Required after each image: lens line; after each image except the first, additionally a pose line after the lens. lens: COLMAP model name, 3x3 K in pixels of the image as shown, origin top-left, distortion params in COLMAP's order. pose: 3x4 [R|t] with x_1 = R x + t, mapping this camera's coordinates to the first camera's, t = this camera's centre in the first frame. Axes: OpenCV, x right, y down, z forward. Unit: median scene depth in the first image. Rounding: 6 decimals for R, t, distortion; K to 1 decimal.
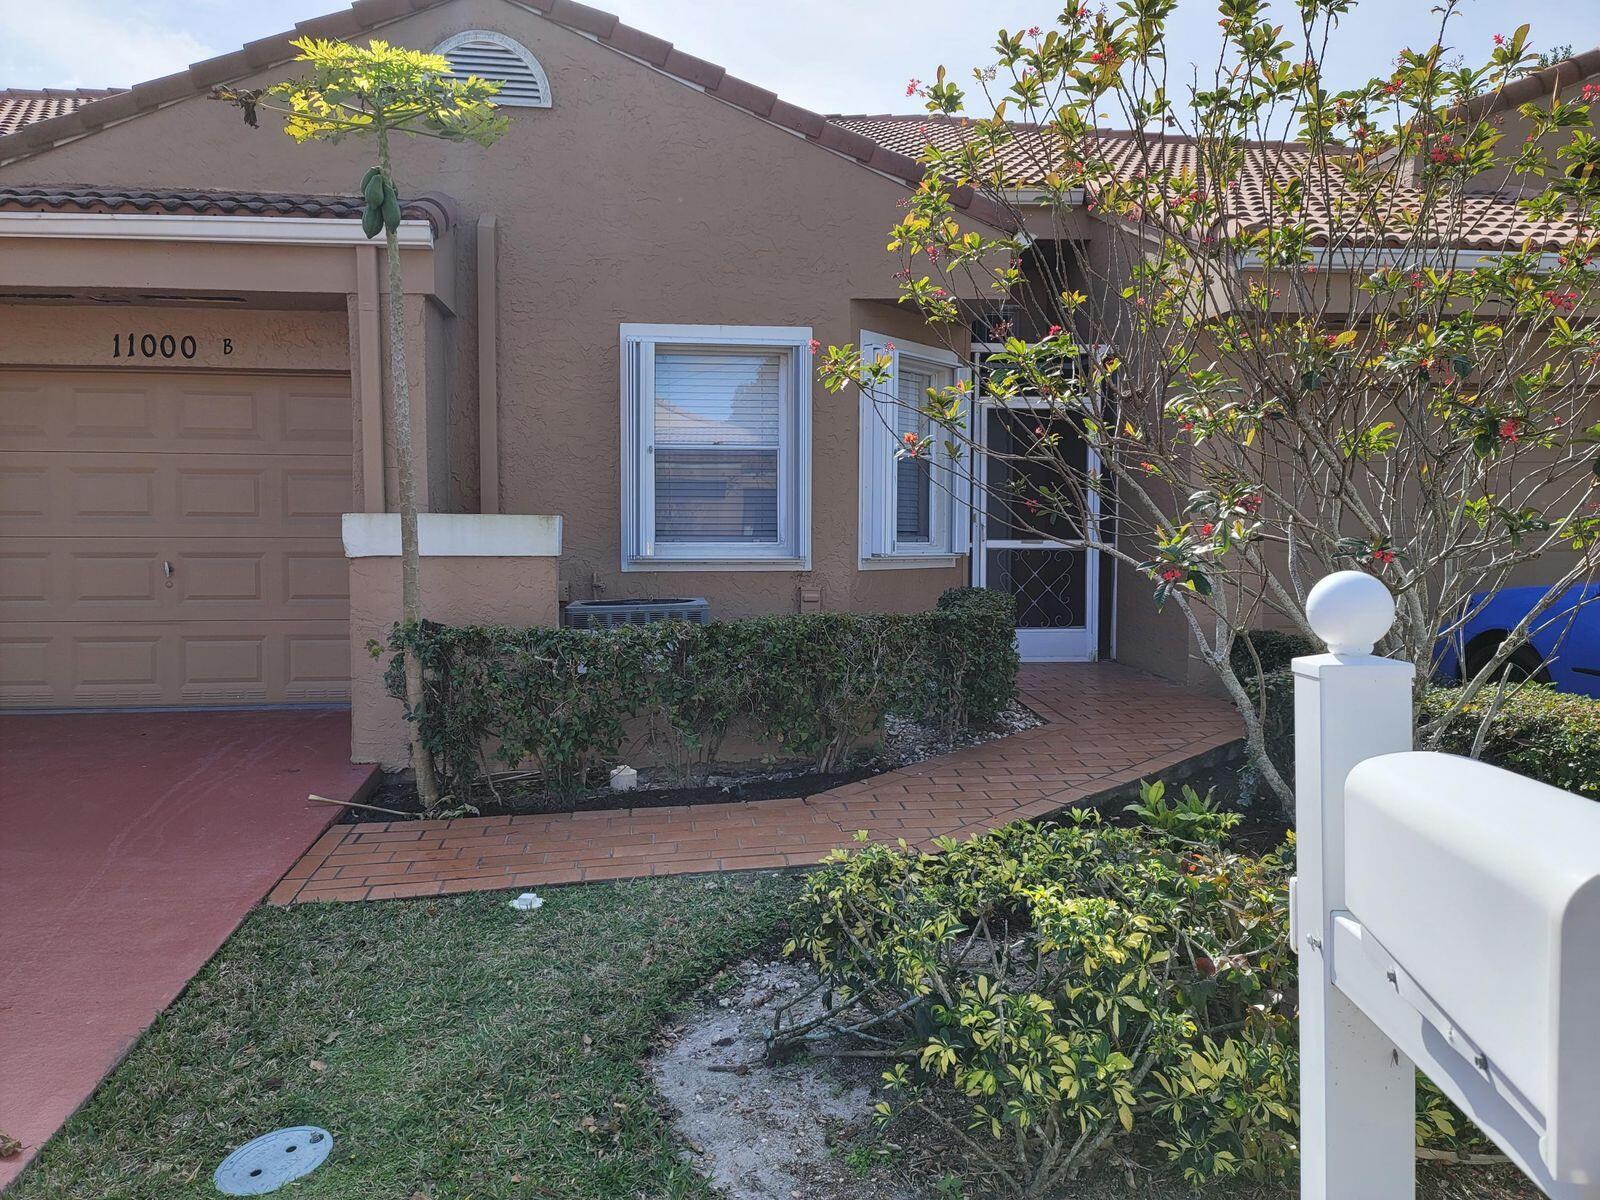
lens RADIAL K [[1187.5, 0, 800.0], [0, 1187.5, 600.0], [0, 0, 1]] dist [0.069530, -0.081975]
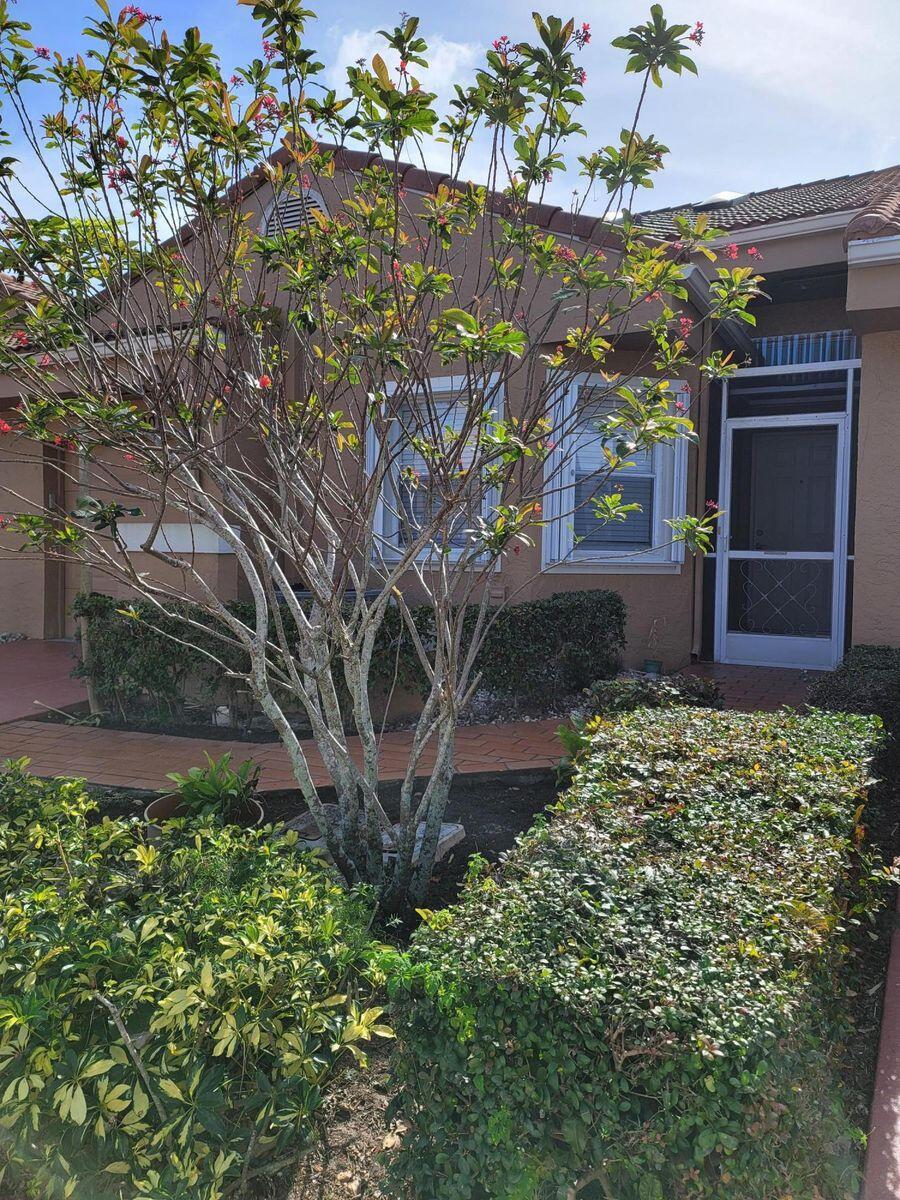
lens RADIAL K [[889.2, 0, 450.0], [0, 889.2, 600.0], [0, 0, 1]] dist [0.034914, -0.039308]
pose [[0.843524, 0.036970, -0.535818, 0.469646], [-0.043837, 0.999039, -0.000080, 0.006779], [0.535300, 0.023556, 0.844334, 0.228375]]
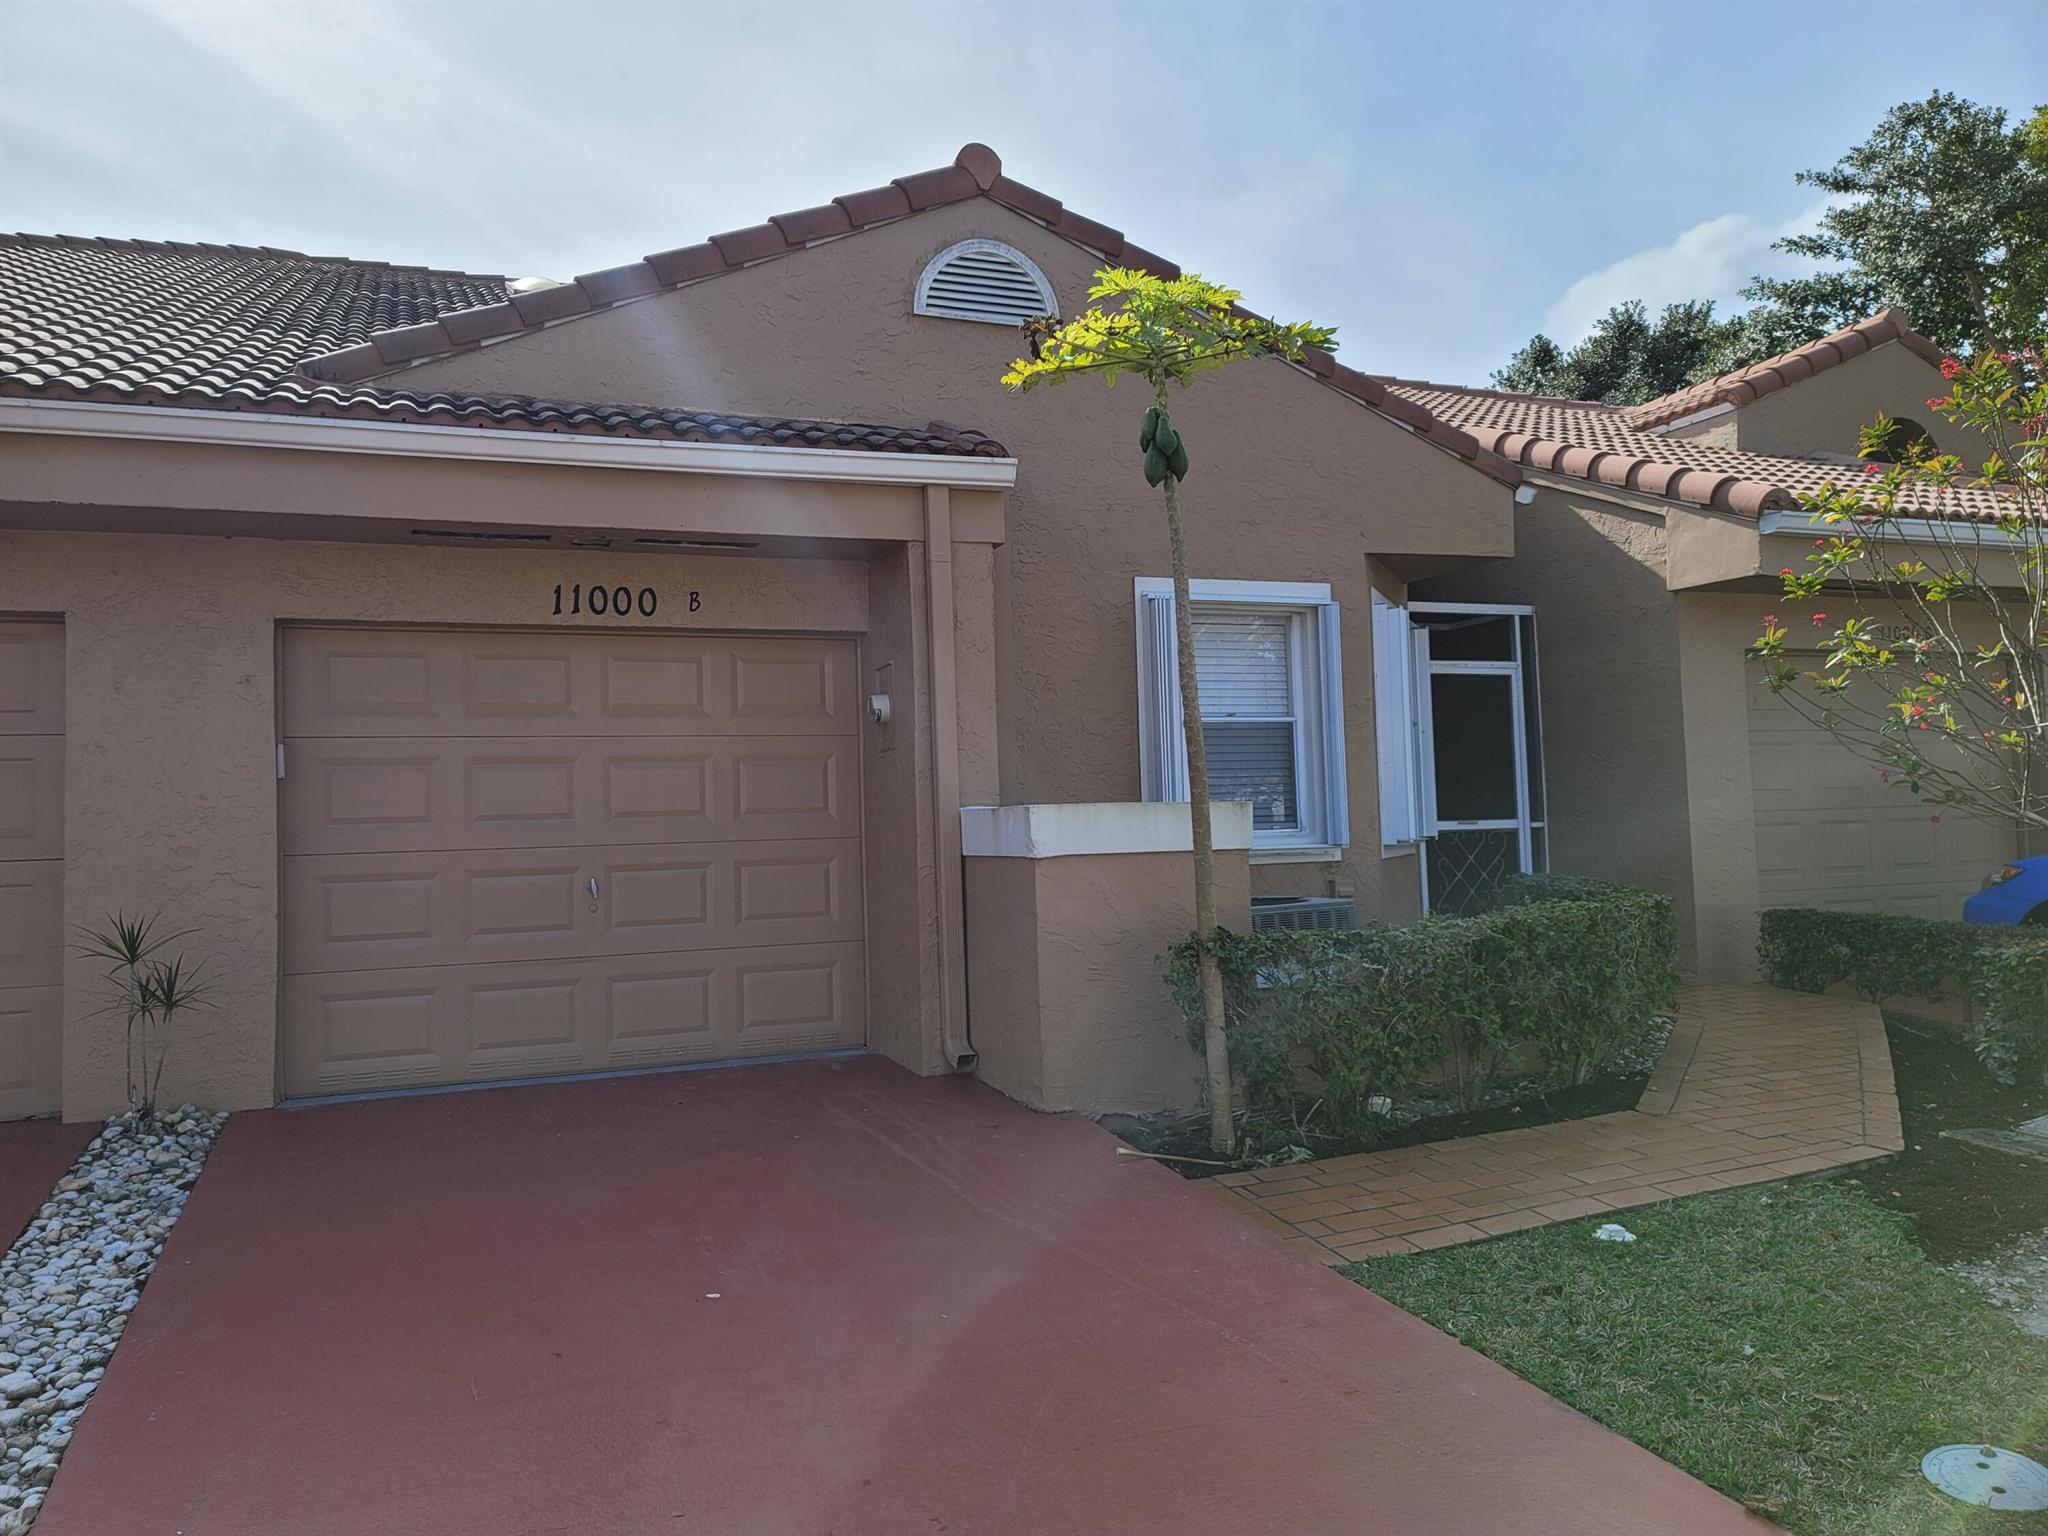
lens RADIAL K [[1517.5, 0, 1023.2], [0, 1517.5, 751.6], [0, 0, 1]] dist [0.034914, -0.039308]
pose [[0.965279, -0.015993, 0.260733, -0.523209], [0.042940, 0.994261, -0.097985, -0.005426], [-0.257669, 0.105778, 0.960426, -0.005256]]
